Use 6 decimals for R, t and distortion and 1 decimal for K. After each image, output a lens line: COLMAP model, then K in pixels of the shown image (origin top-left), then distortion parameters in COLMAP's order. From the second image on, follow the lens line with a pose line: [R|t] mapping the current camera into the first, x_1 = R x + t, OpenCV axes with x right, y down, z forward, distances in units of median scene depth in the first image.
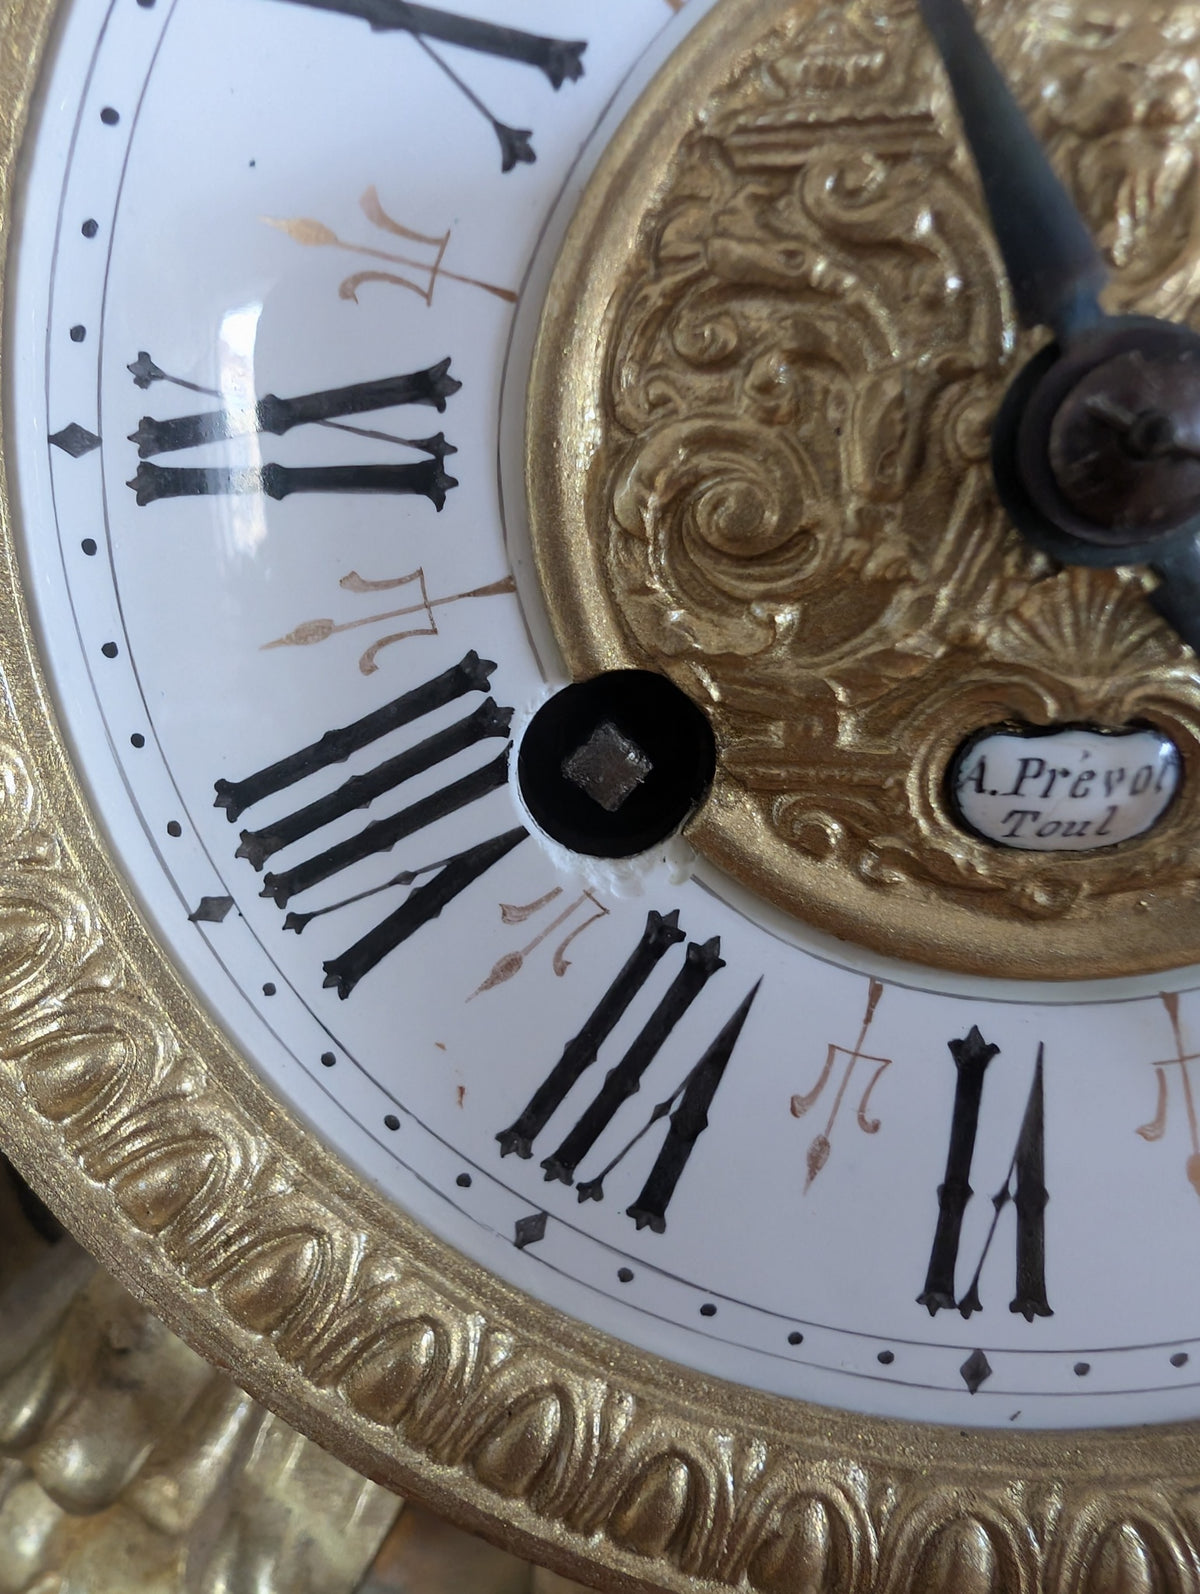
lens RADIAL K [[1274.2, 0, 494.5], [0, 1274.2, 803.2], [0, 0, 1]] dist [-0.003794, 0.006516]
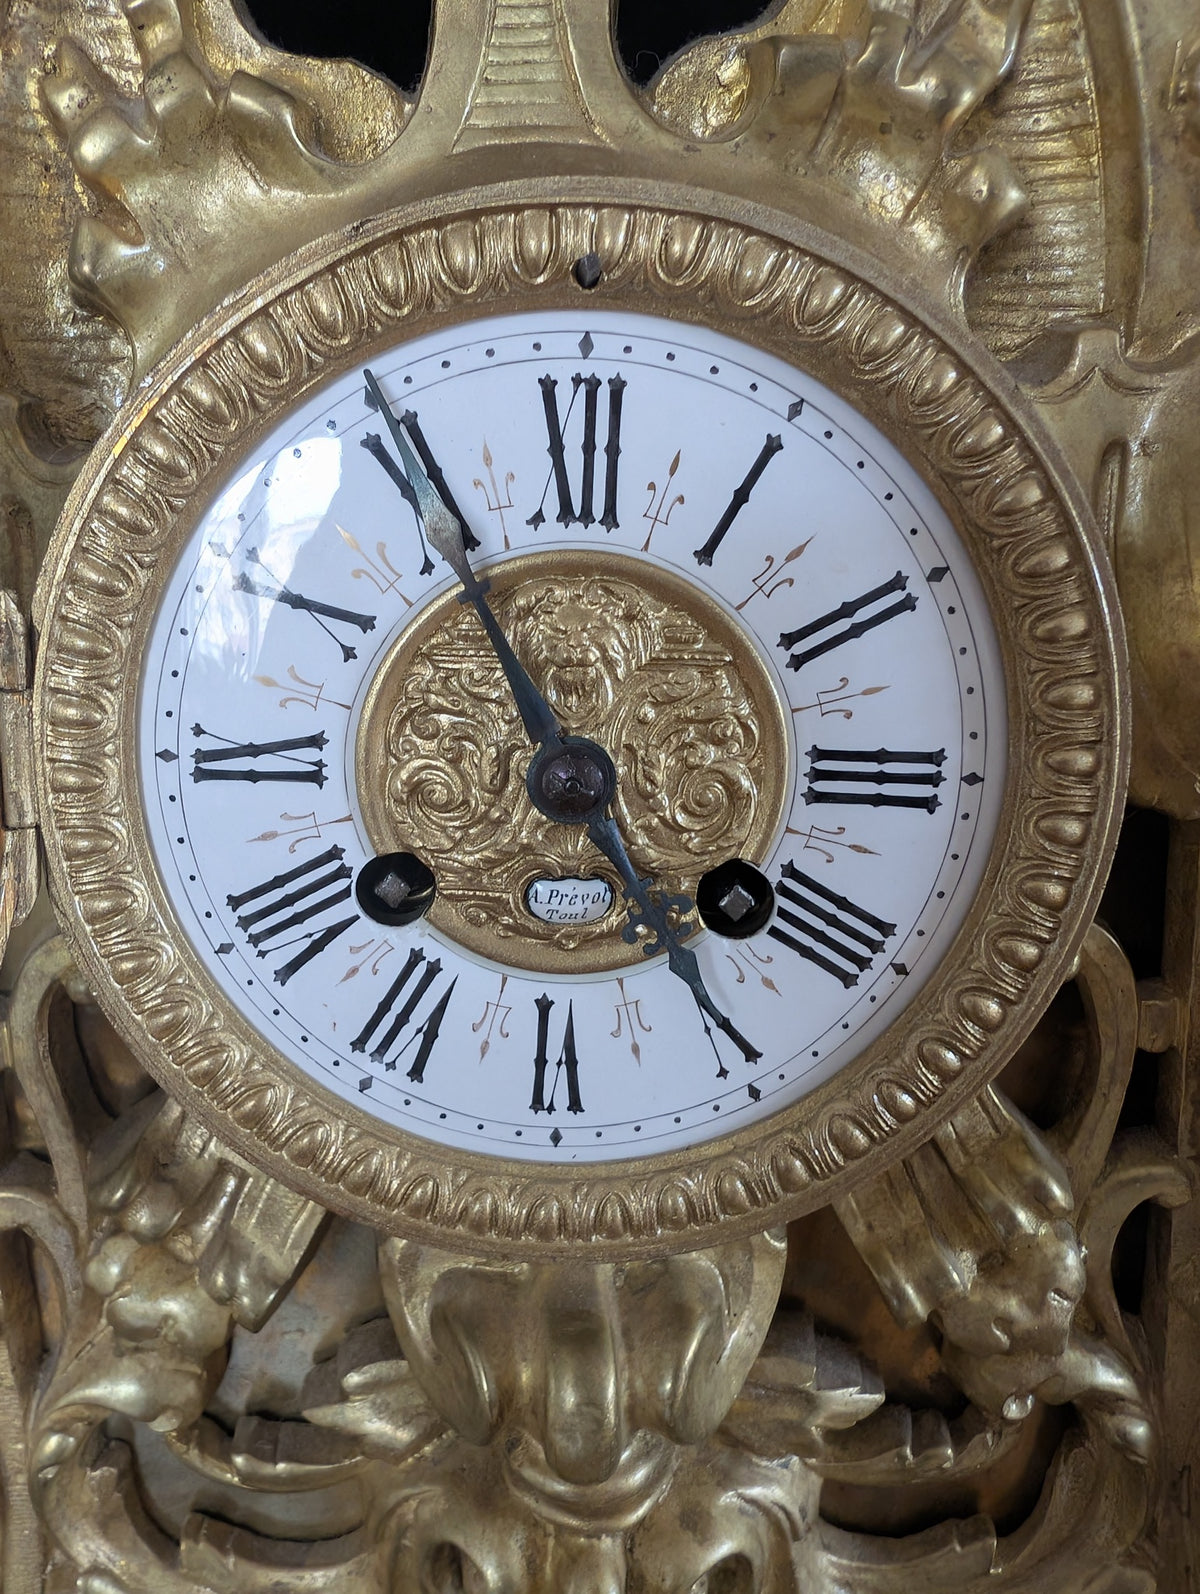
lens RADIAL K [[1245.4, 0, 499.0], [0, 1245.4, 816.4], [0, 0, 1]] dist [-0.065348, 0.159877]
pose [[0.996492, -0.009094, 0.083192, 0.091068], [0.005986, 0.999277, 0.037534, -0.244811], [-0.083473, -0.036904, 0.995826, -1.309836]]
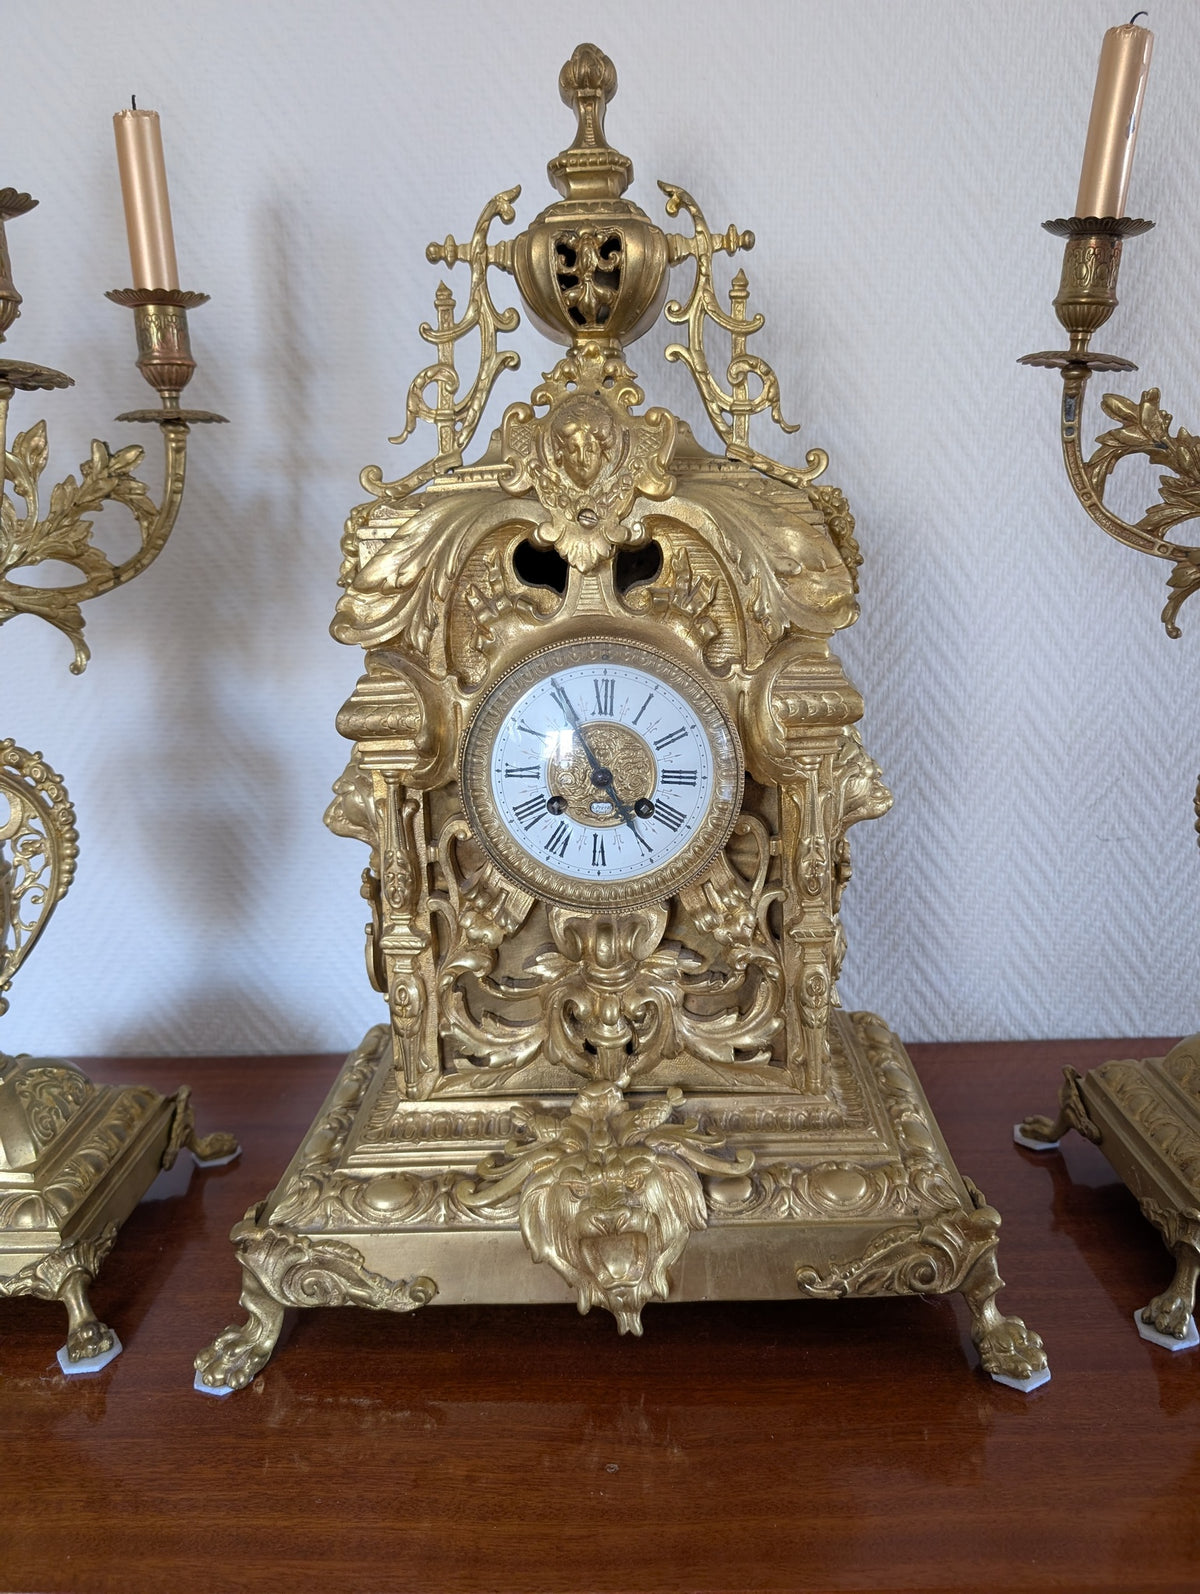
lens RADIAL K [[1030.3, 0, 606.3], [0, 1030.3, 795.6], [0, 0, 1]] dist [-0.005906, -0.003094]
pose [[0.994741, -0.006702, 0.102202, -0.304342], [0.001656, 0.998779, 0.049378, -0.454921], [-0.102408, -0.048949, 0.993537, -6.276040]]
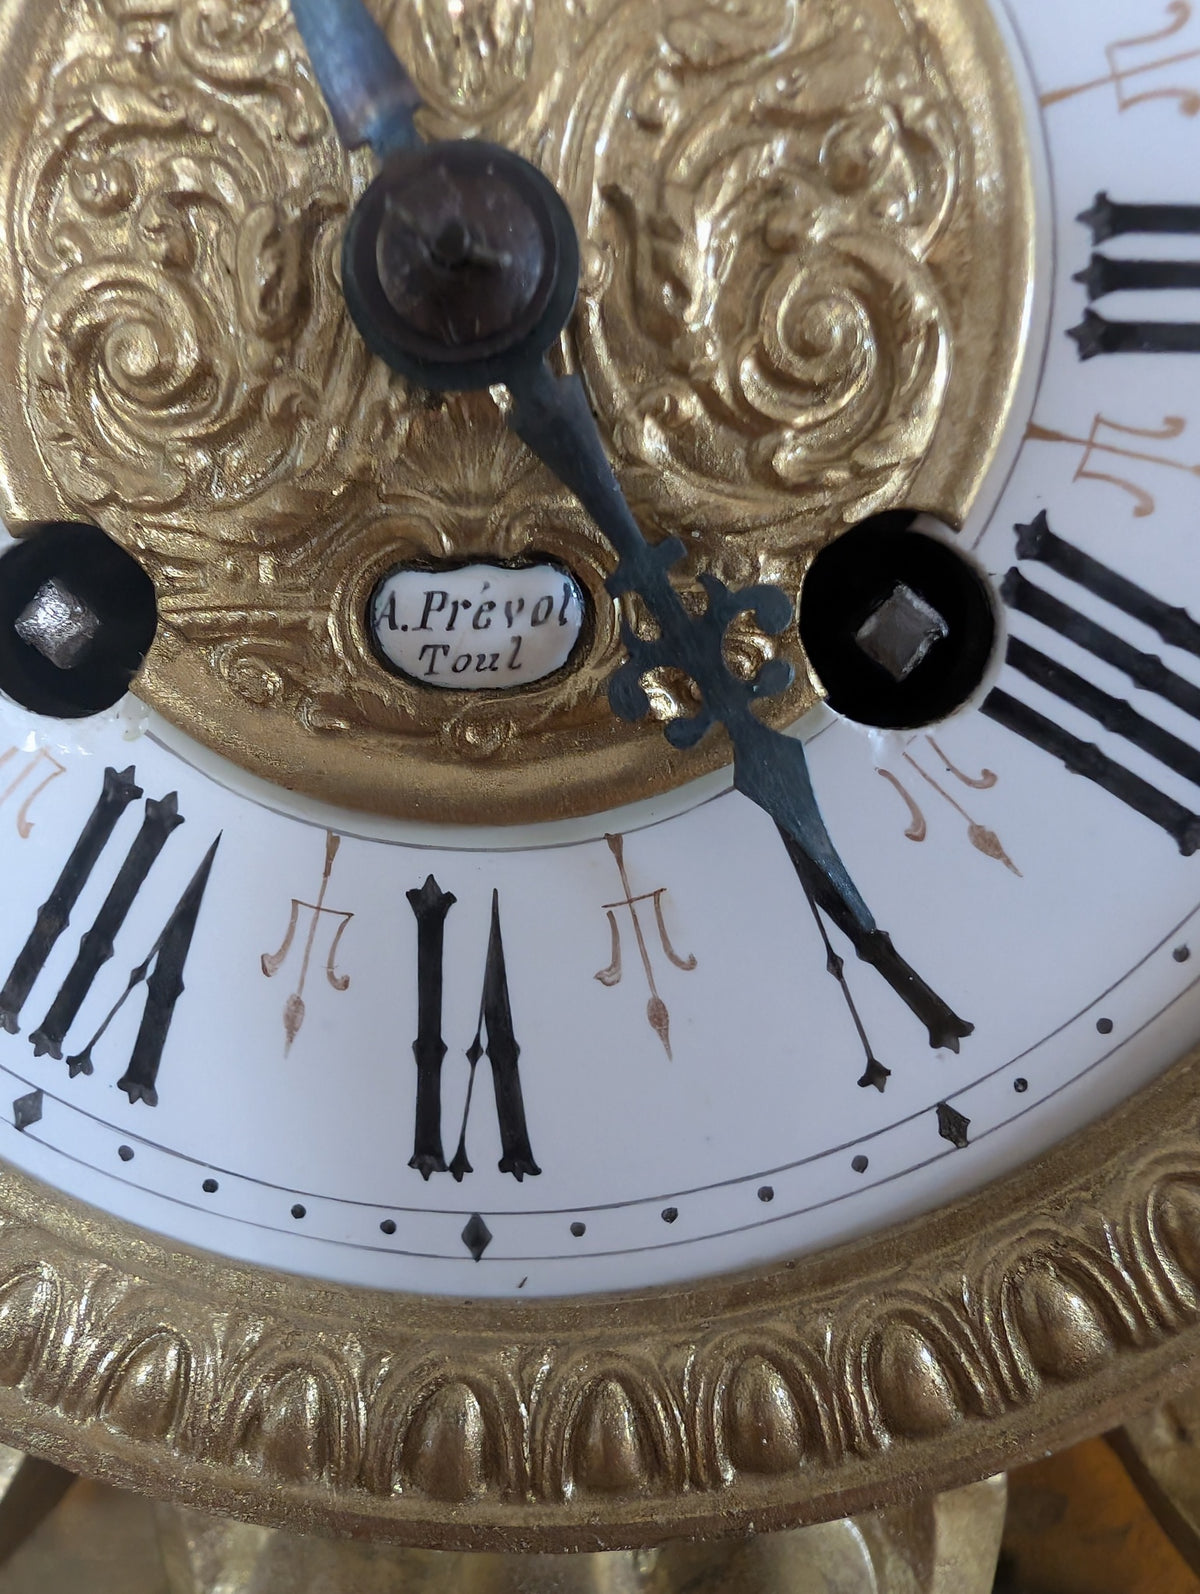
lens RADIAL K [[1274.2, 0, 494.5], [0, 1274.2, 803.2], [0, 0, 1]] dist [-0.003794, 0.006516]
pose [[0.998972, -0.019571, 0.040879, 0.373669], [0.021096, 0.999084, -0.037218, 0.151309], [-0.040113, 0.038042, 0.998471, -0.006159]]
